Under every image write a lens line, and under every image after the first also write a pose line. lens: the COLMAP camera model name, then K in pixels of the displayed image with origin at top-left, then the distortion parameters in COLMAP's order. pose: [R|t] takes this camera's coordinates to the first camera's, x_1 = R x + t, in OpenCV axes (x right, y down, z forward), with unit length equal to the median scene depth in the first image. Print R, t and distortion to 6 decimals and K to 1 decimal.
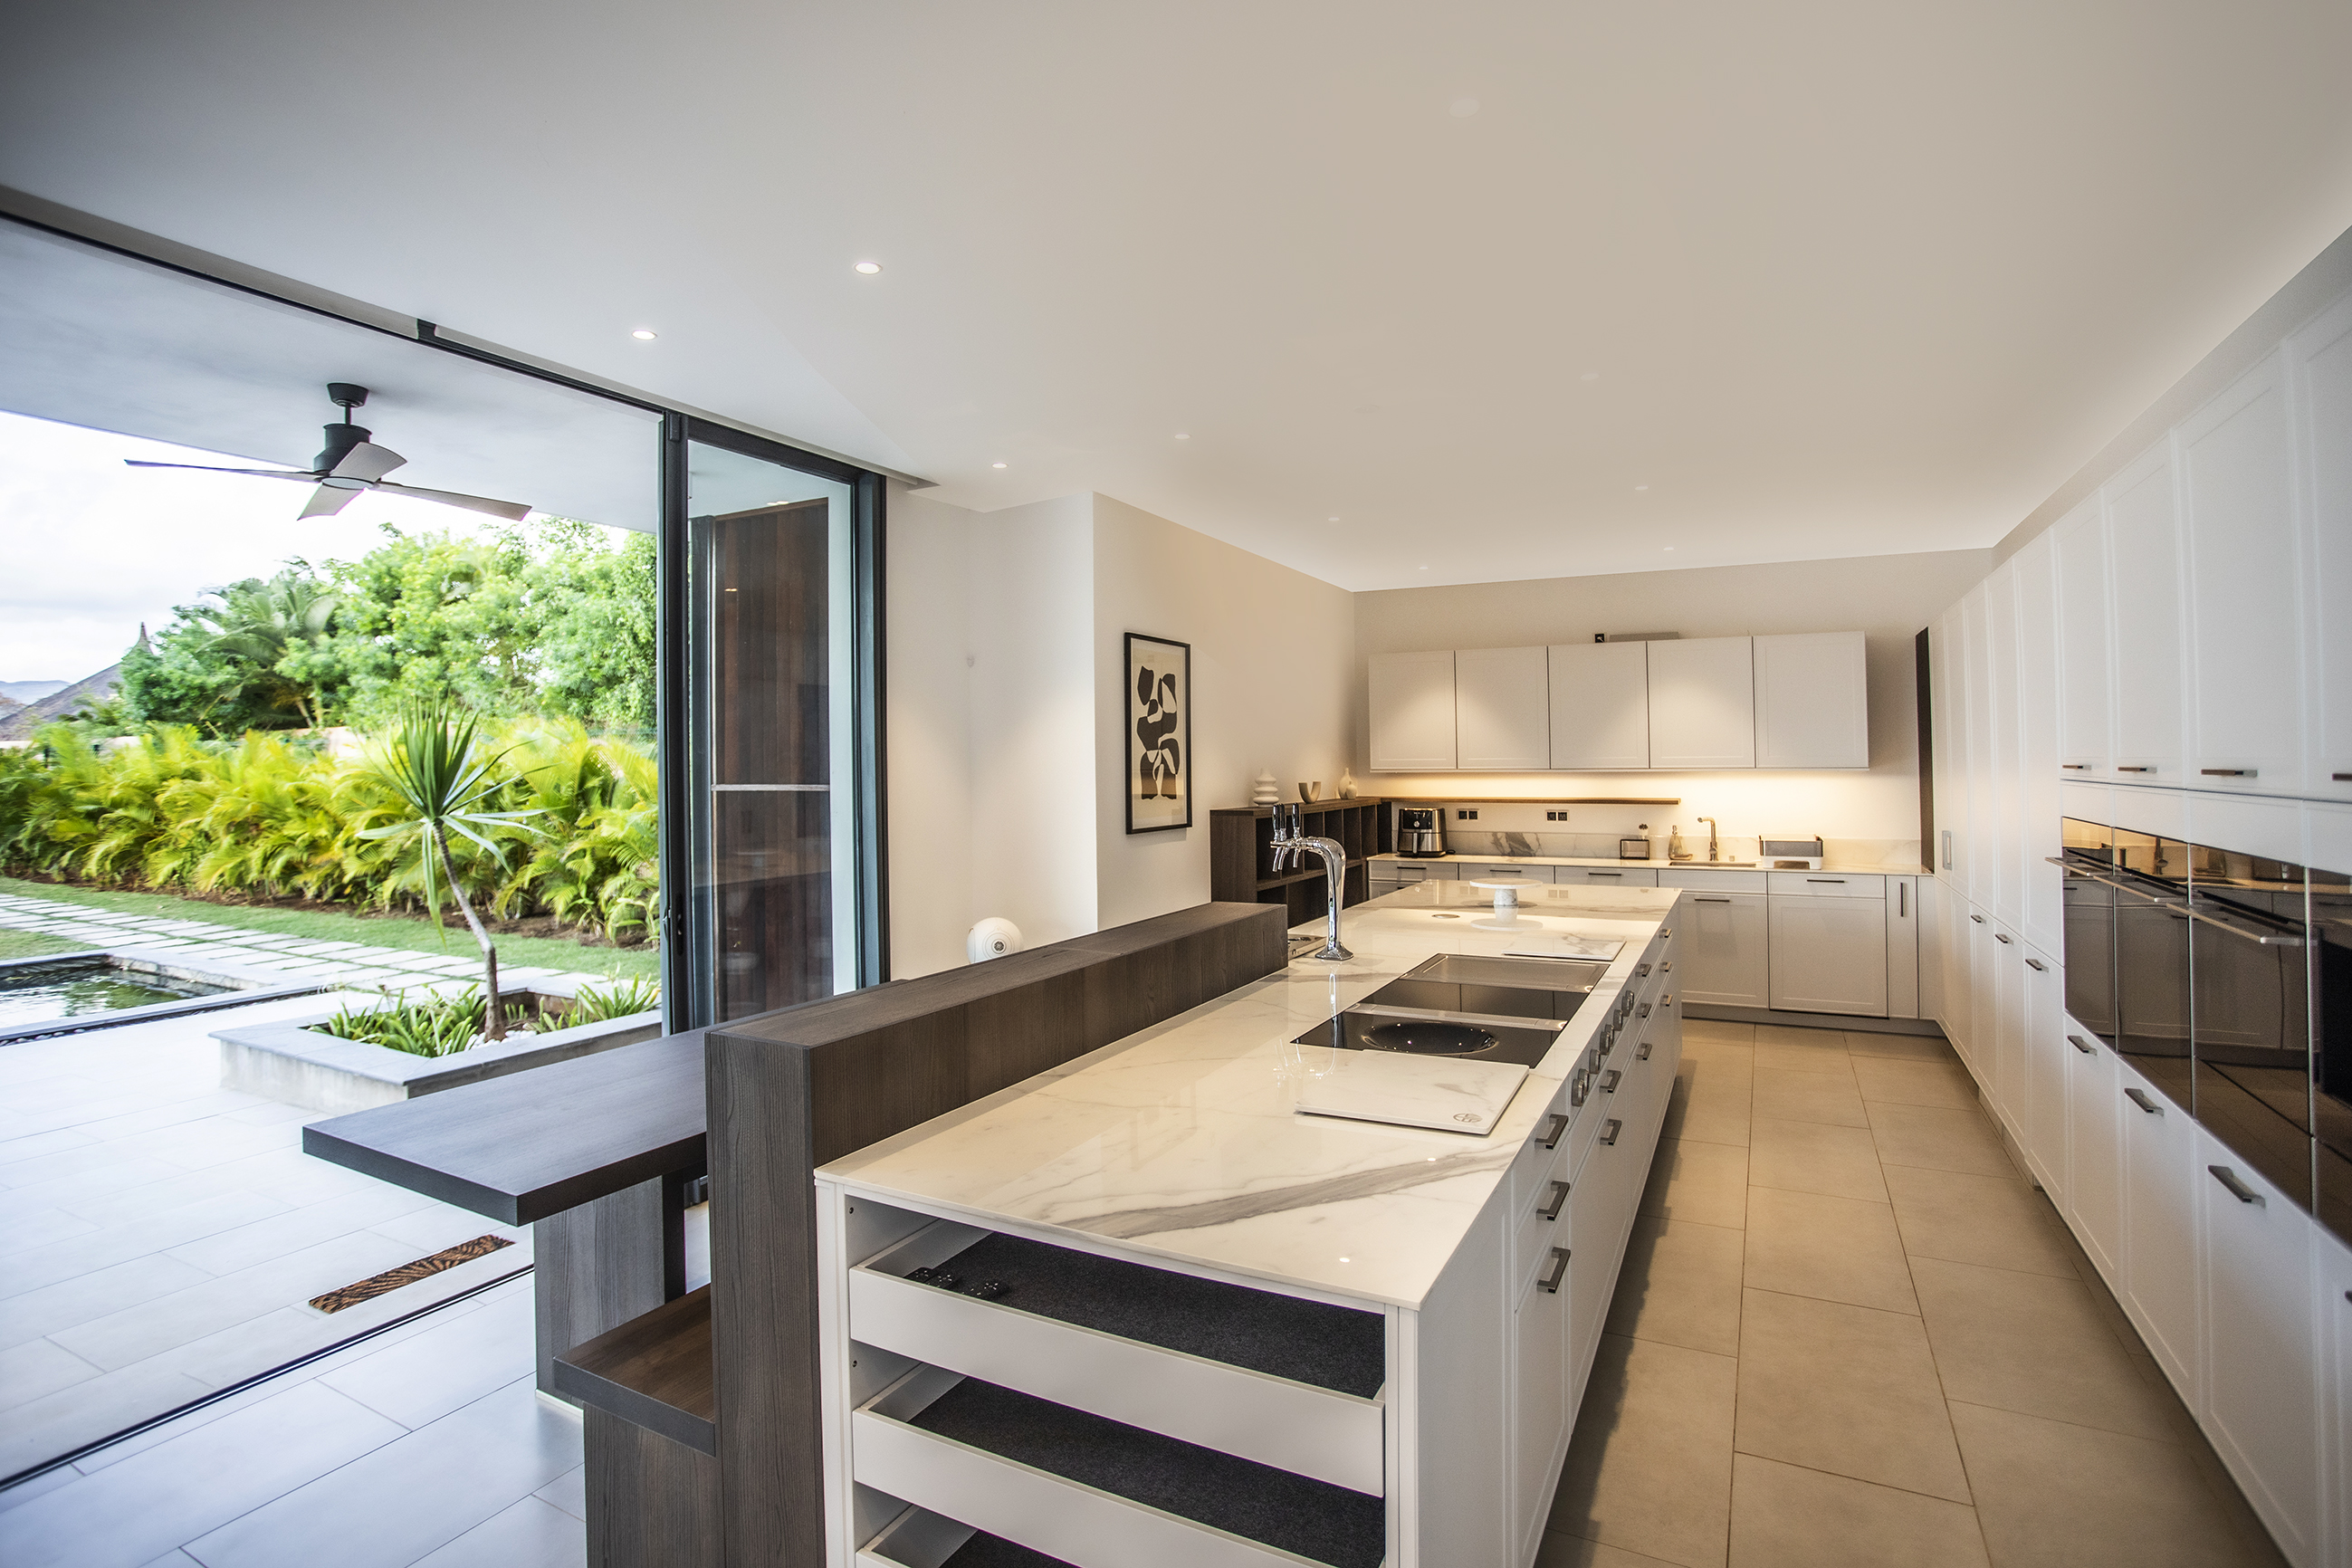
lens RADIAL K [[1126.8, 0, 1162.8], [0, 1126.8, 765.8], [0, 0, 1]] dist [-0.005292, -0.000300]
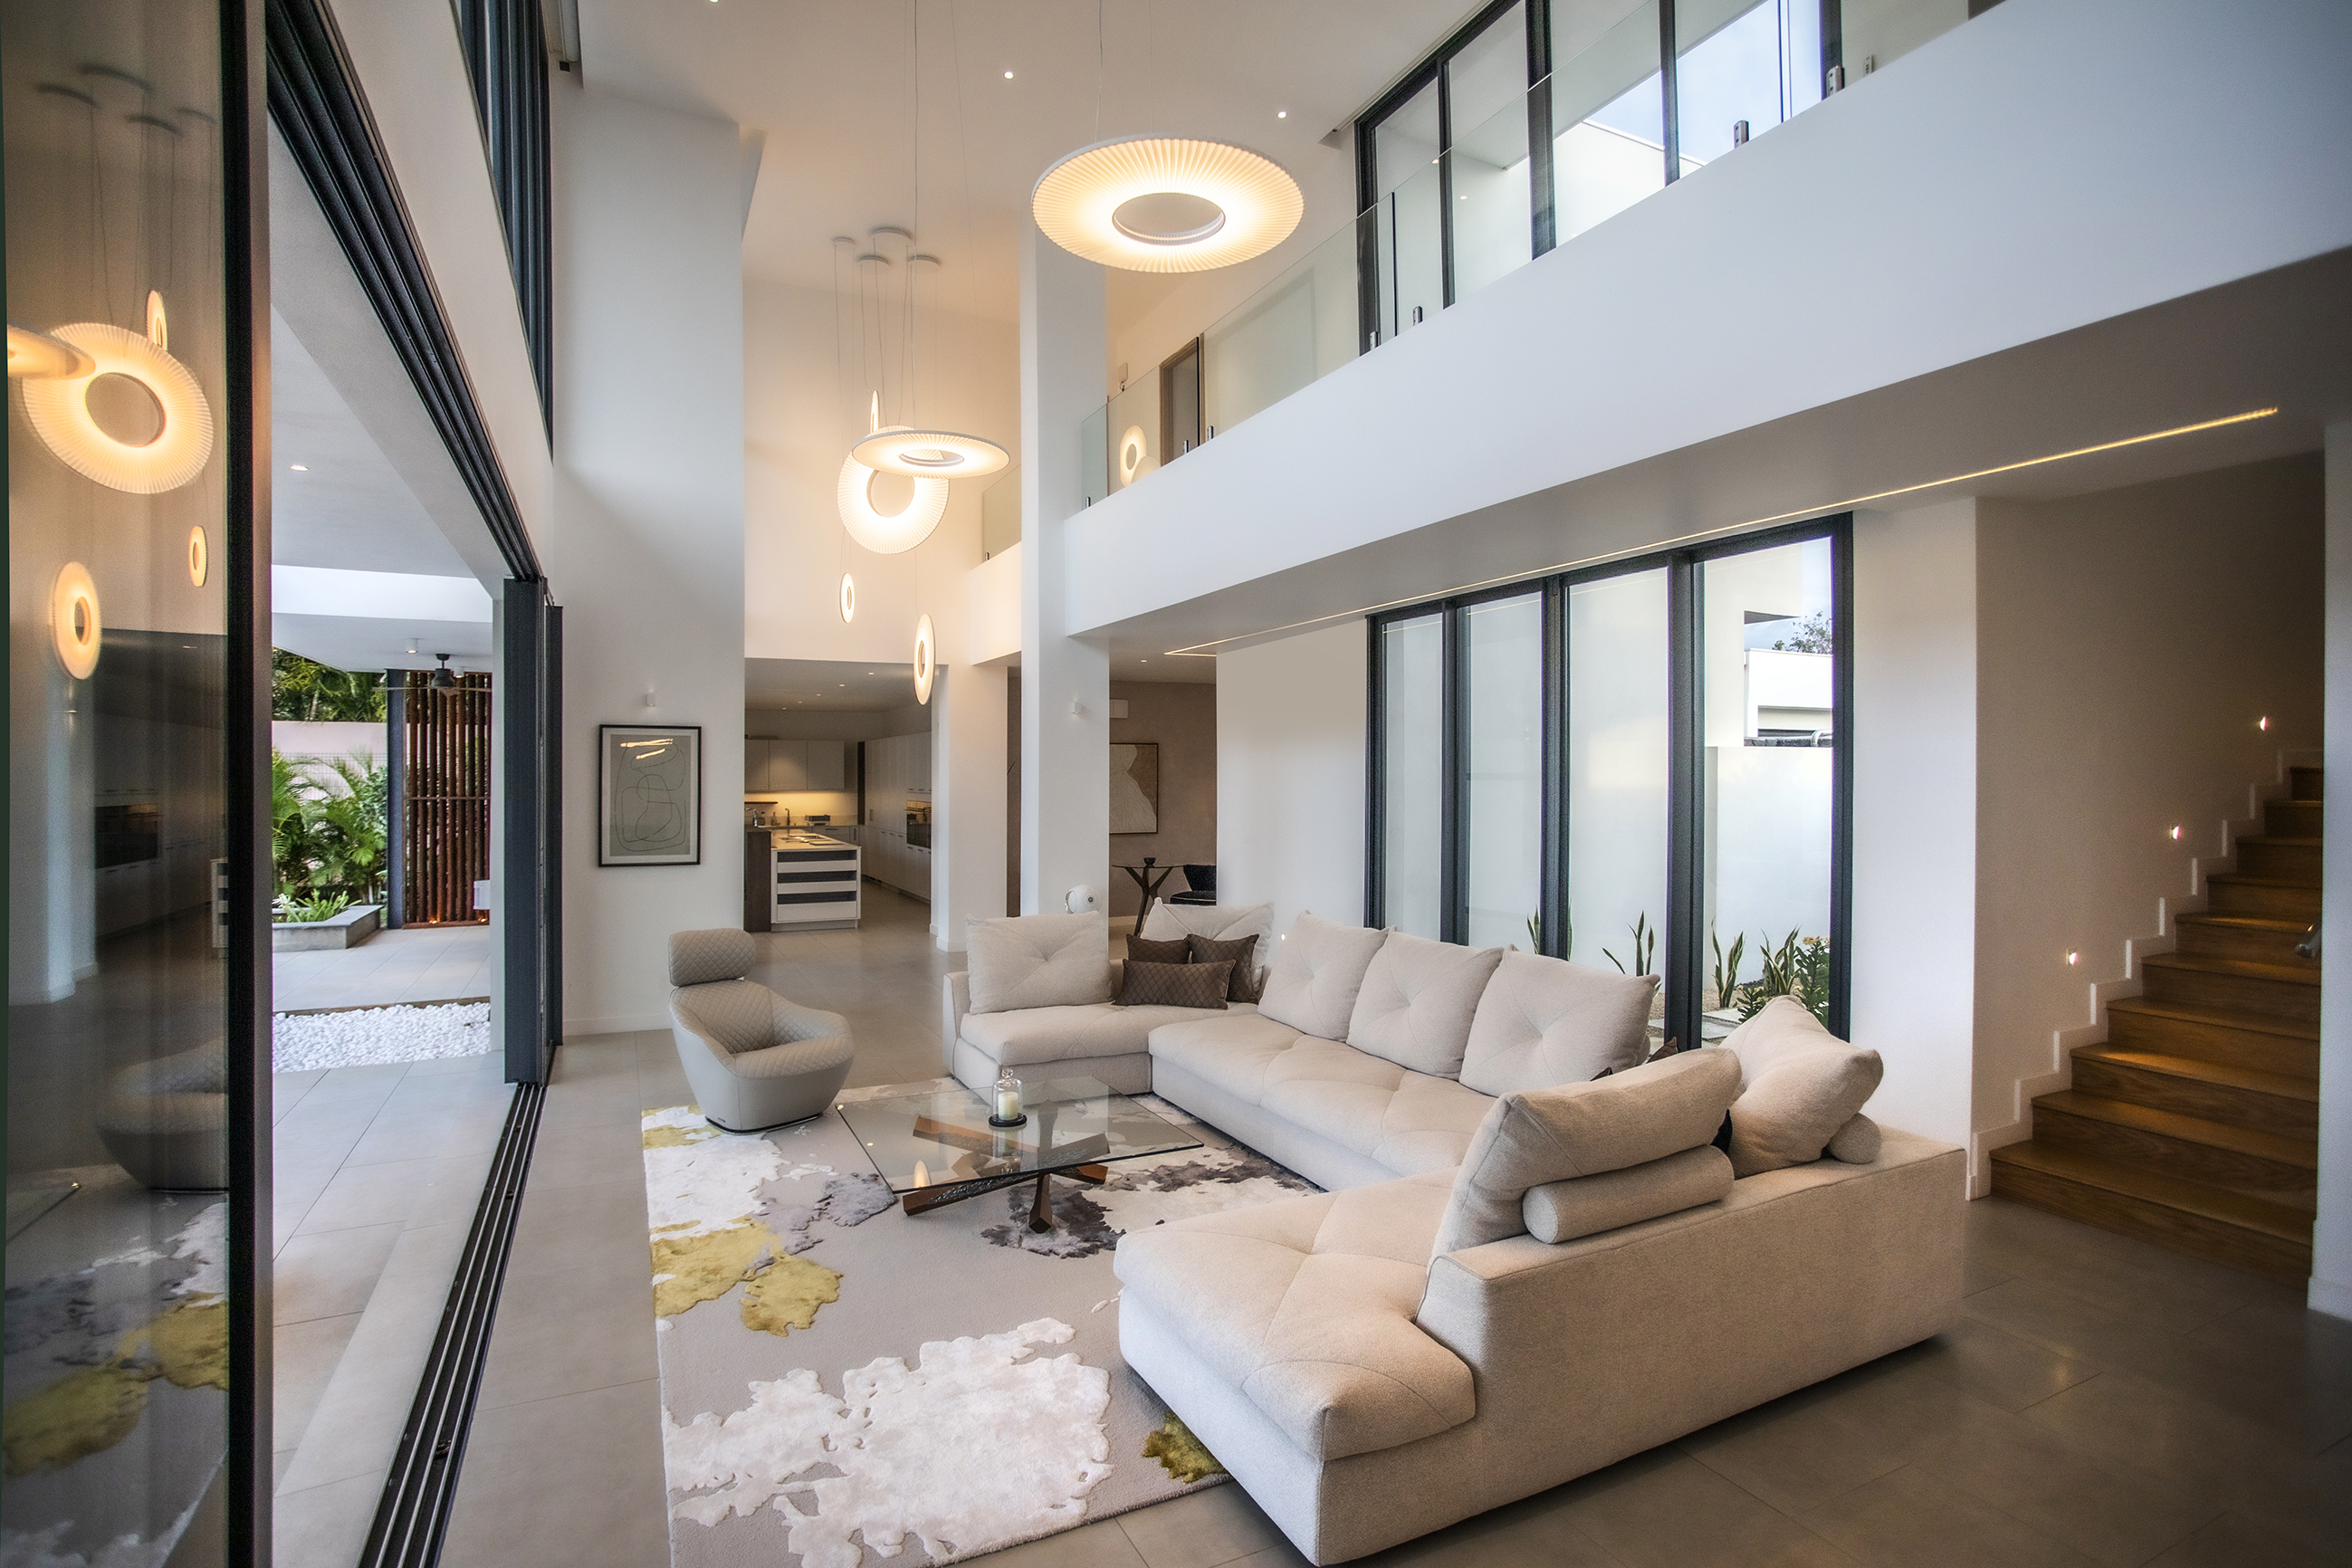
lens RADIAL K [[1126.8, 0, 1169.1], [0, 1126.8, 779.8], [0, 0, 1]] dist [-0.005292, -0.000300]
pose [[0.581934, 0.008292, 0.813194, -1.182811], [-0.001465, 0.999957, -0.009148, 0.003153], [-0.813235, 0.004132, 0.581921, -1.297805]]
